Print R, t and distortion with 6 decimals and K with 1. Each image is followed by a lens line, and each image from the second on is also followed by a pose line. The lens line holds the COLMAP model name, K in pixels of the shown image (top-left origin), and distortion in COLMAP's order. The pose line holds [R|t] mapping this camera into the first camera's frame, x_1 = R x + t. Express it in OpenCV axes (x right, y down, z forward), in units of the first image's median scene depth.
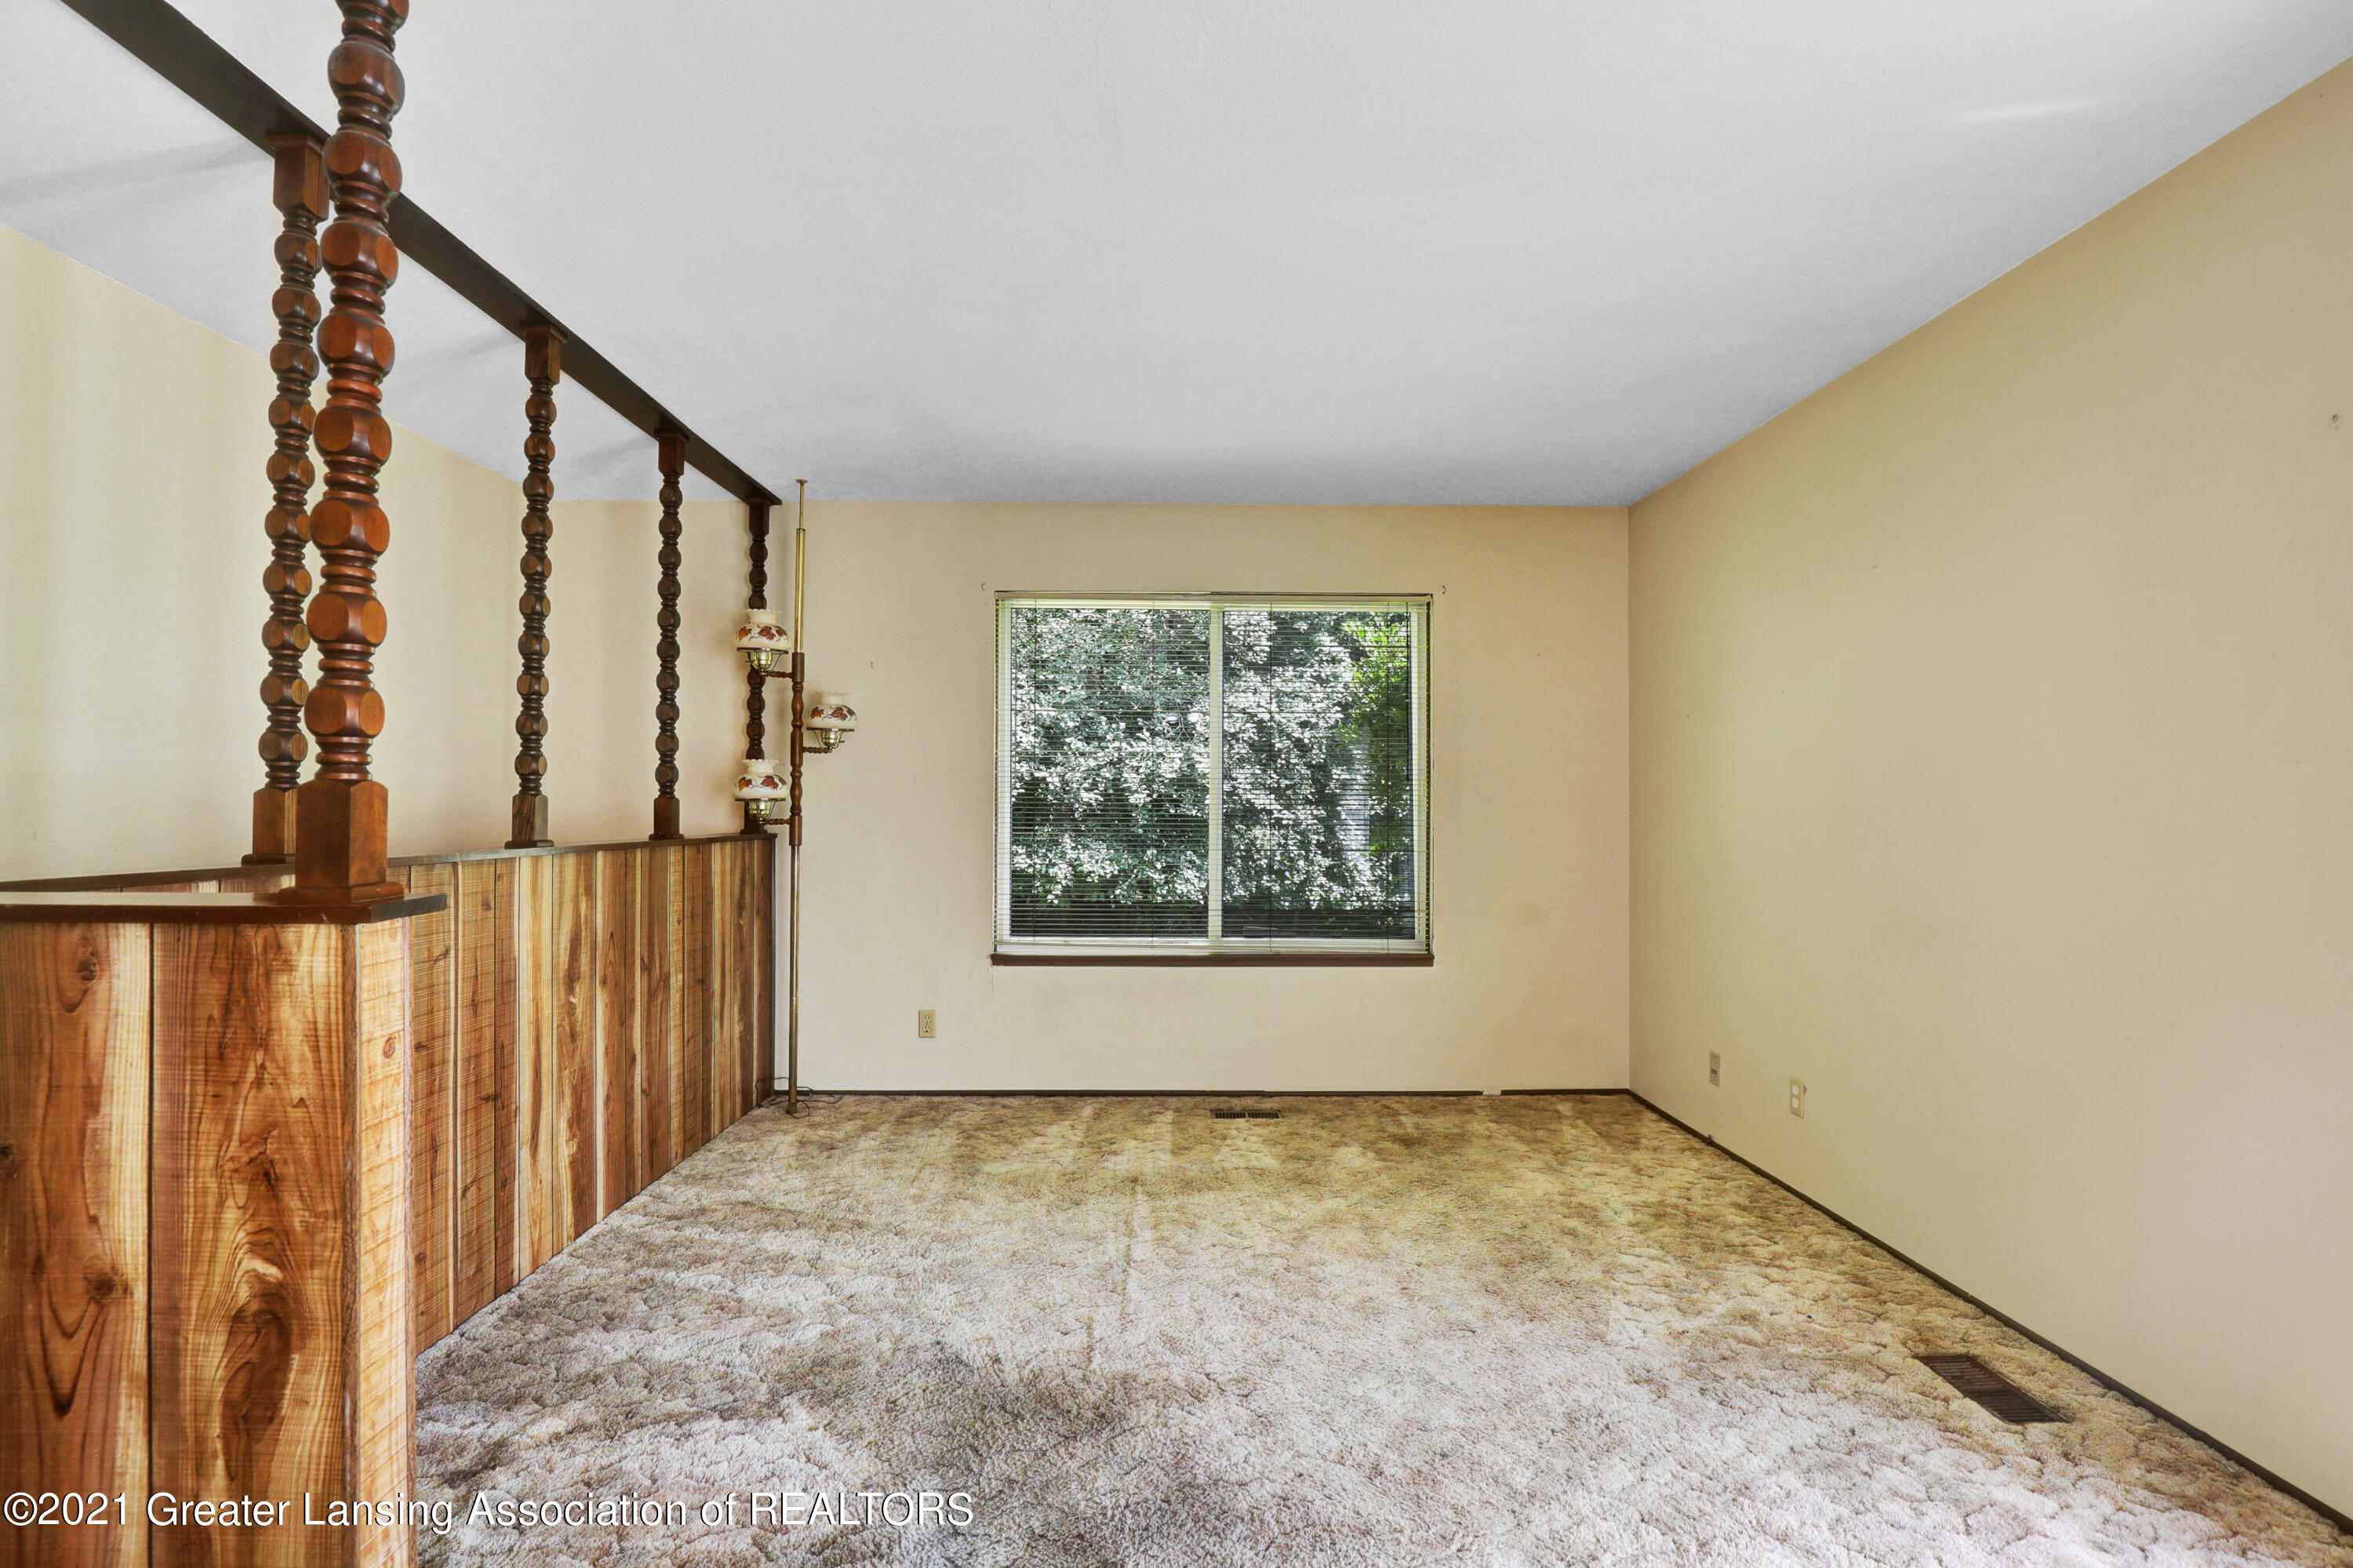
lens RADIAL K [[1126.2, 0, 1172.6], [0, 1126.2, 790.0], [0, 0, 1]] dist [-0.031747, 0.004295]
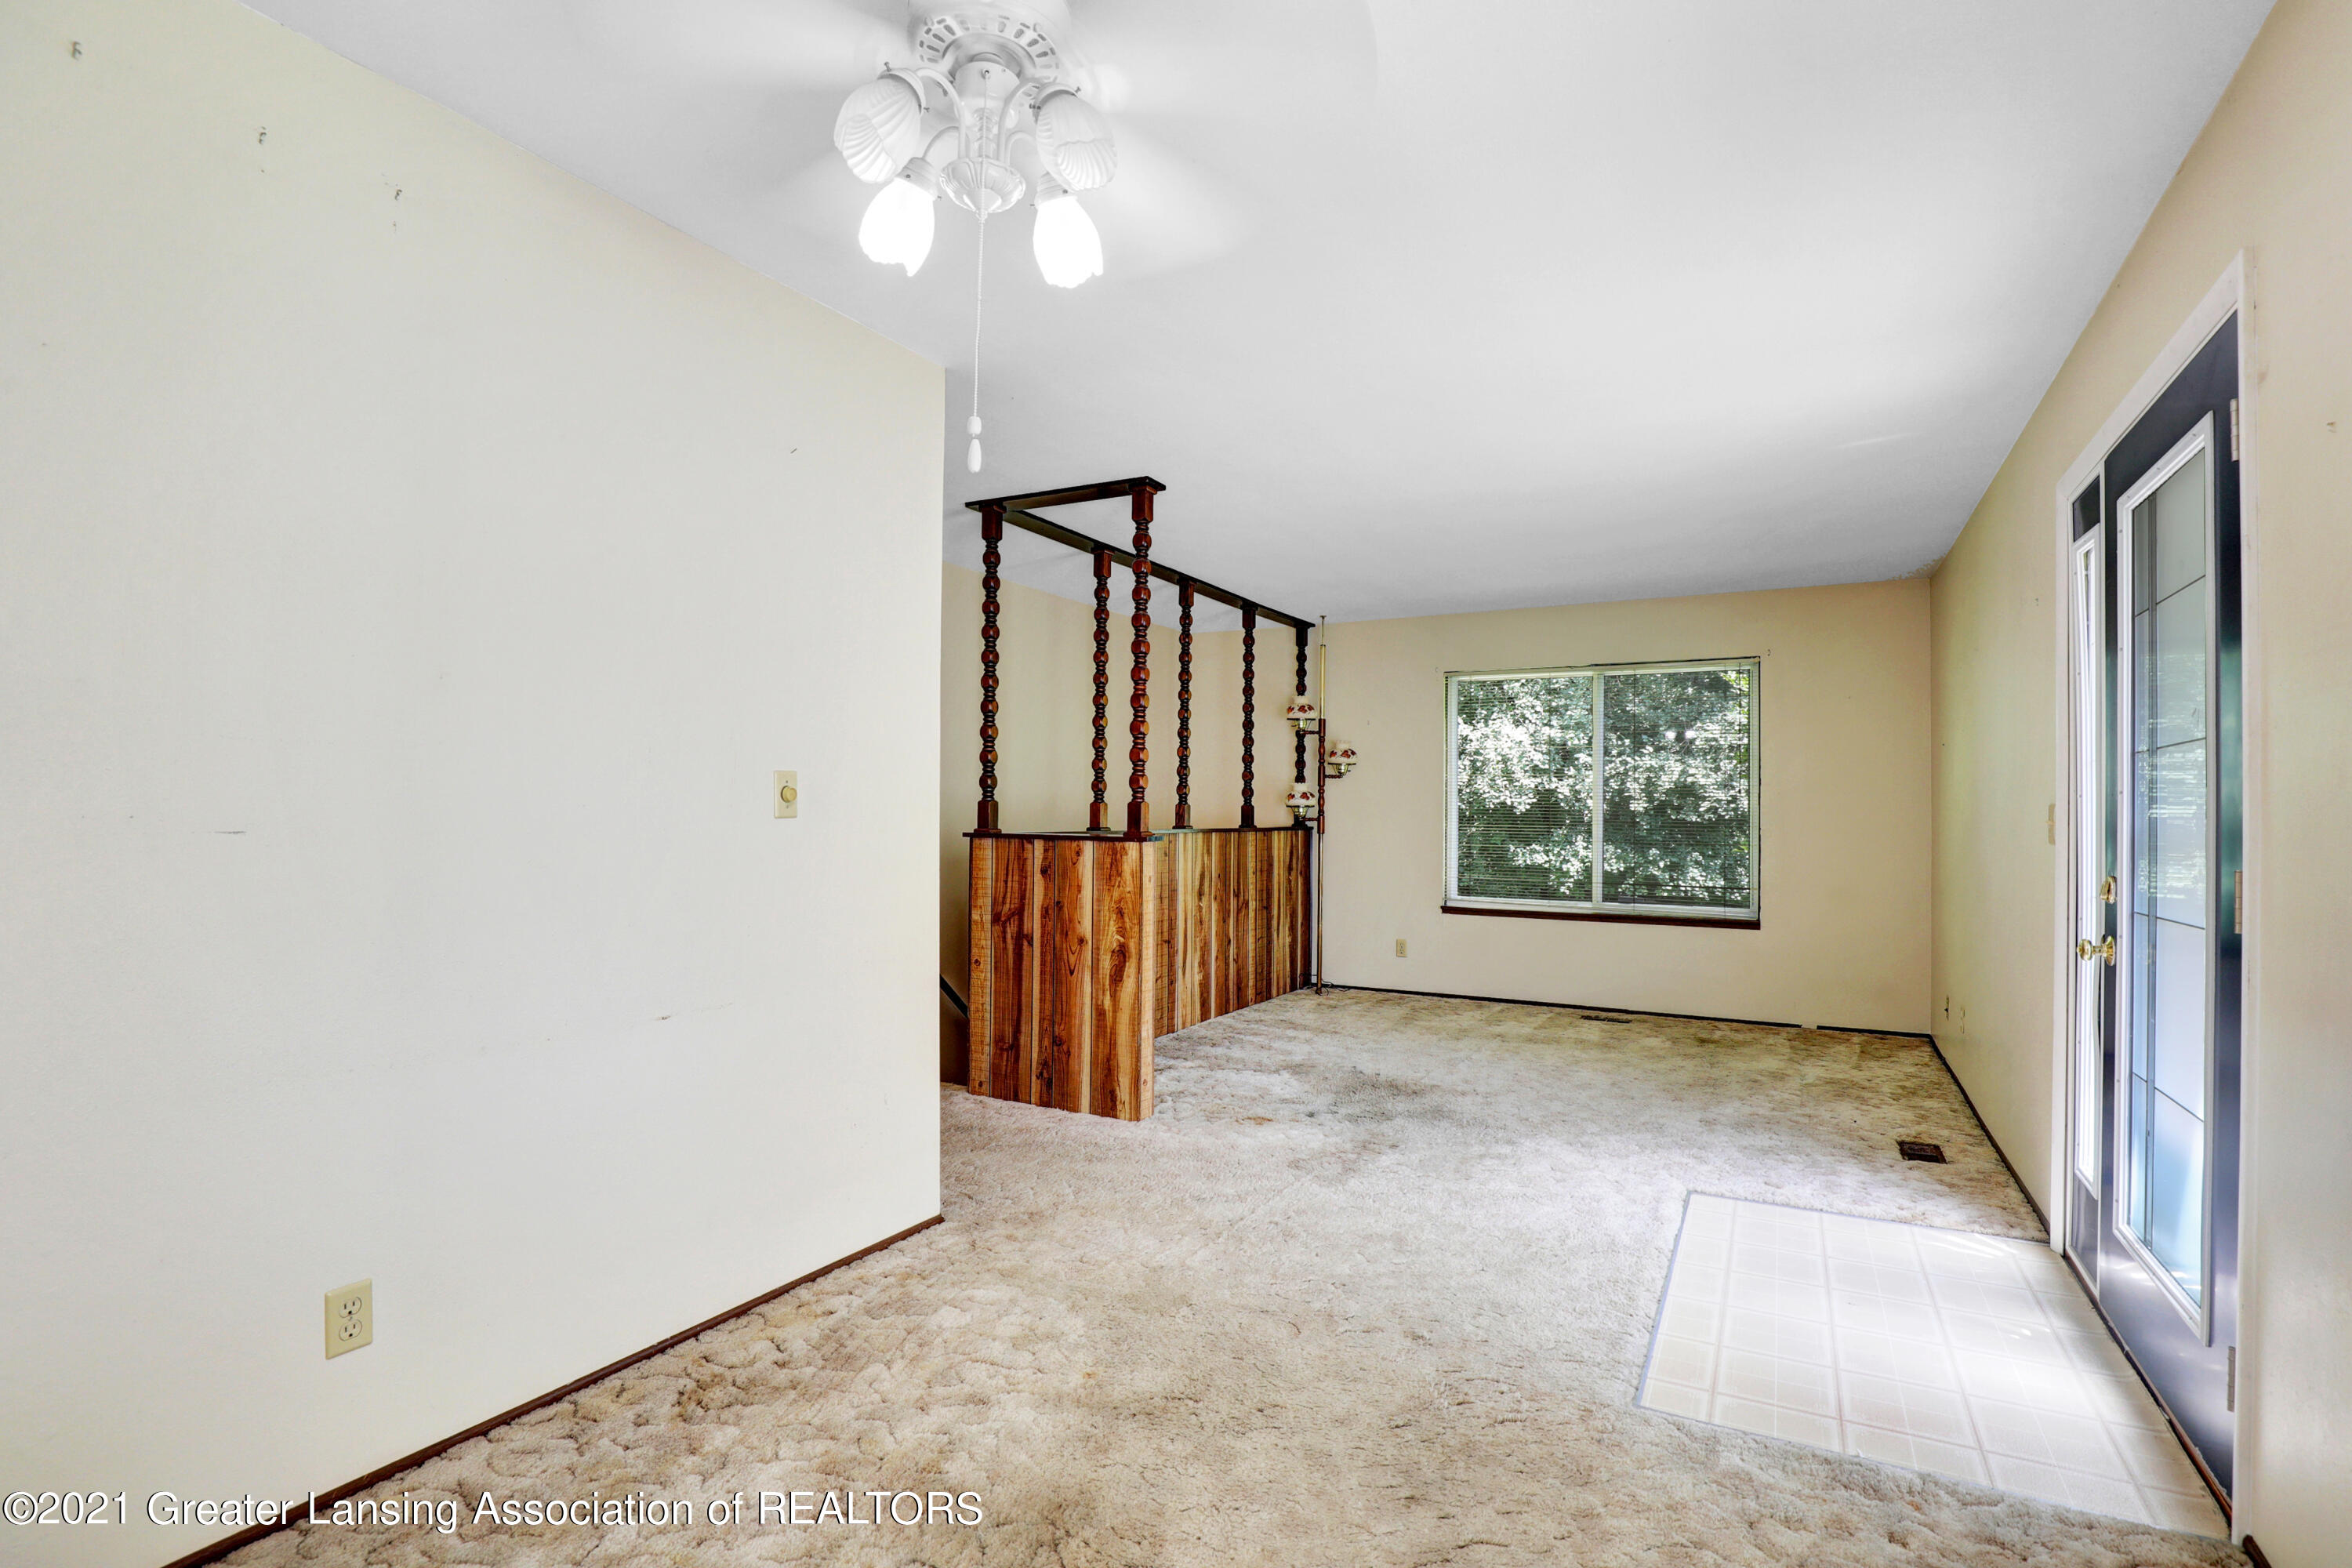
lens RADIAL K [[1125.7, 0, 1175.6], [0, 1125.7, 791.9], [0, 0, 1]] dist [-0.031747, 0.004295]
pose [[0.866673, -0.003336, -0.498866, 0.354865], [0.001701, 0.999992, -0.003731, -0.008111], [0.498875, 0.002385, 0.866671, -0.638219]]
